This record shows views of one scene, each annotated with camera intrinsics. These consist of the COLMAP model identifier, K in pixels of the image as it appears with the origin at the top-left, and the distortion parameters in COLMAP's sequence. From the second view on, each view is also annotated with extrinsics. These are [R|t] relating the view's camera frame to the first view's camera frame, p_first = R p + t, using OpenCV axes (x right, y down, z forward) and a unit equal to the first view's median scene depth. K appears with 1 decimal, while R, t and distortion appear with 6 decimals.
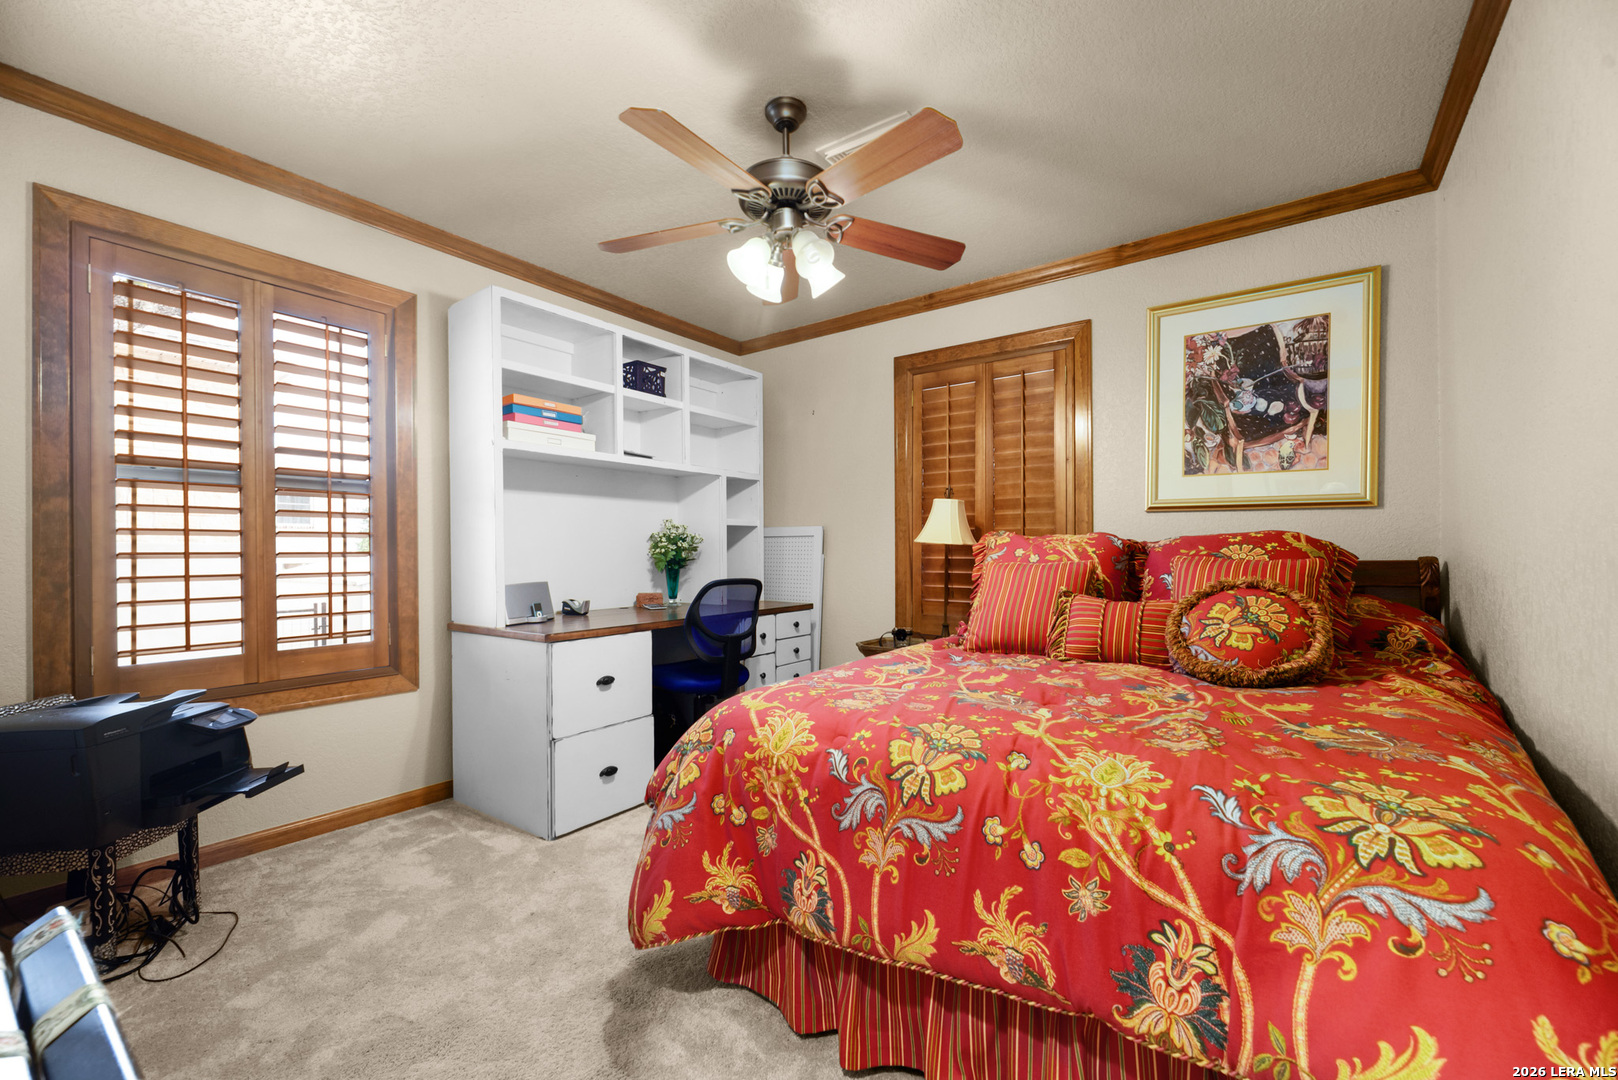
lens RADIAL K [[671.3, 0, 802.5], [0, 671.3, 548.7], [0, 0, 1]] dist [0.001264, 0.000028]
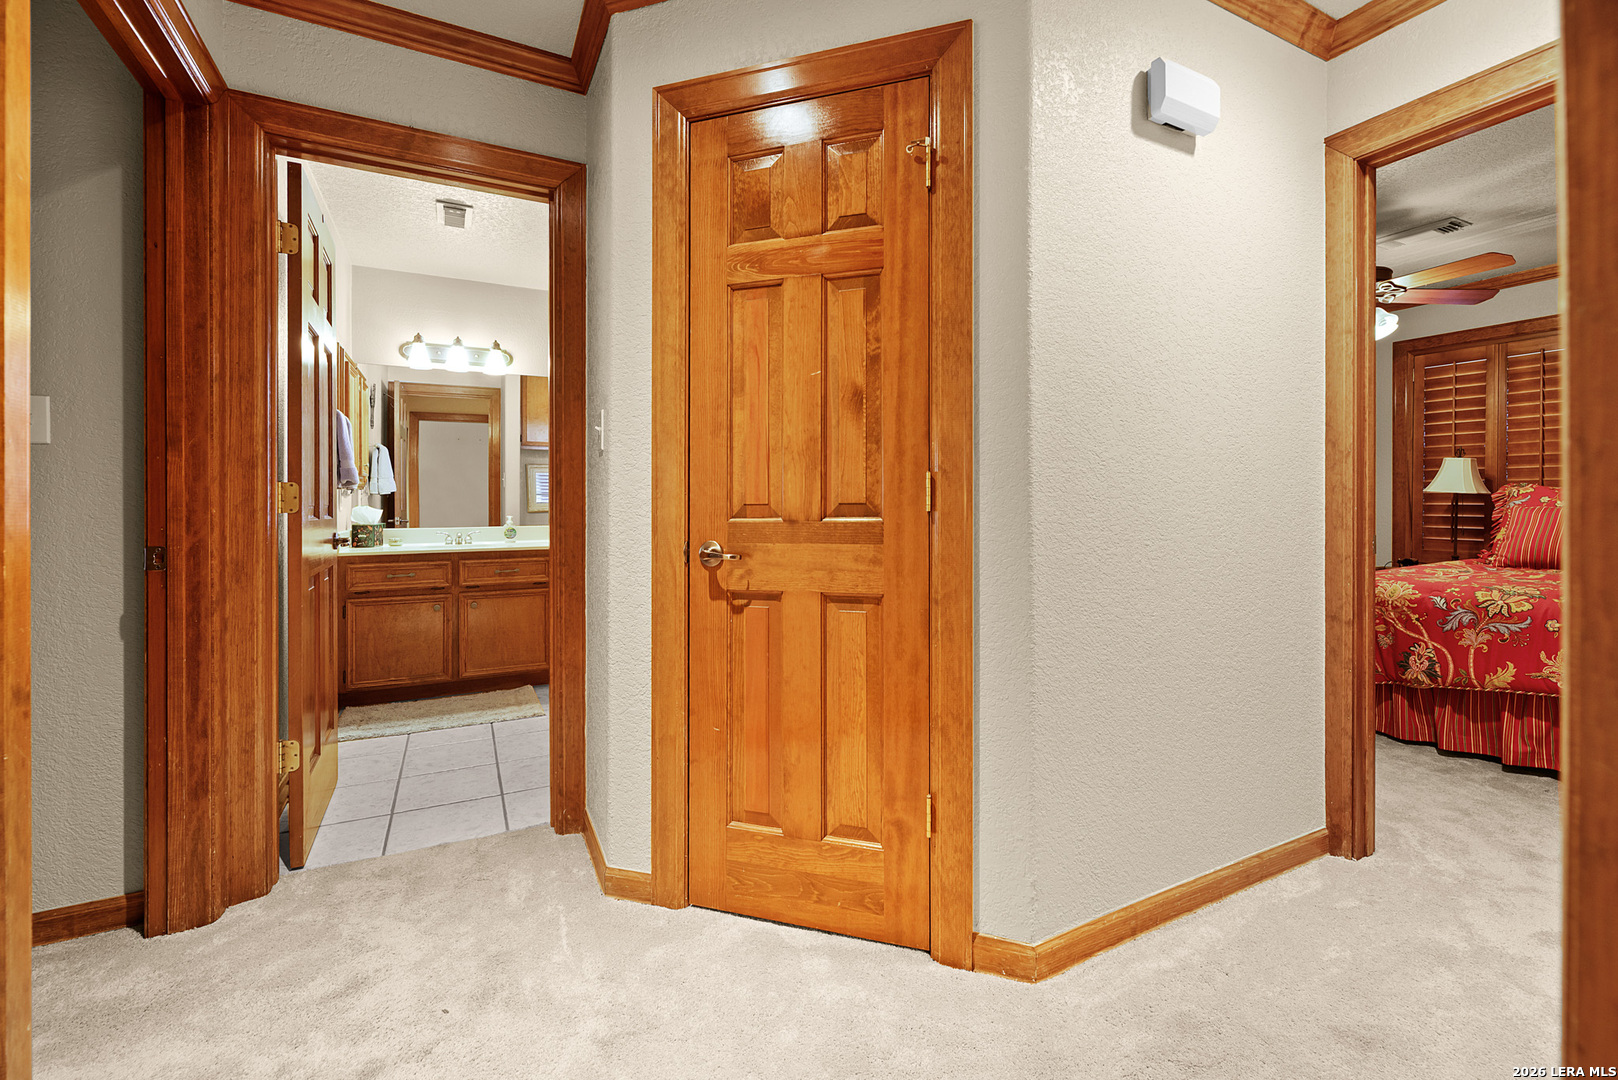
lens RADIAL K [[671.3, 0, 795.0], [0, 671.3, 503.9], [0, 0, 1]] dist [0.001264, 0.000028]
pose [[0.882948, 0.002331, -0.469465, -0.711967], [0.003201, 0.999935, 0.010985, -0.010217], [0.469460, -0.011202, 0.882883, -1.716983]]
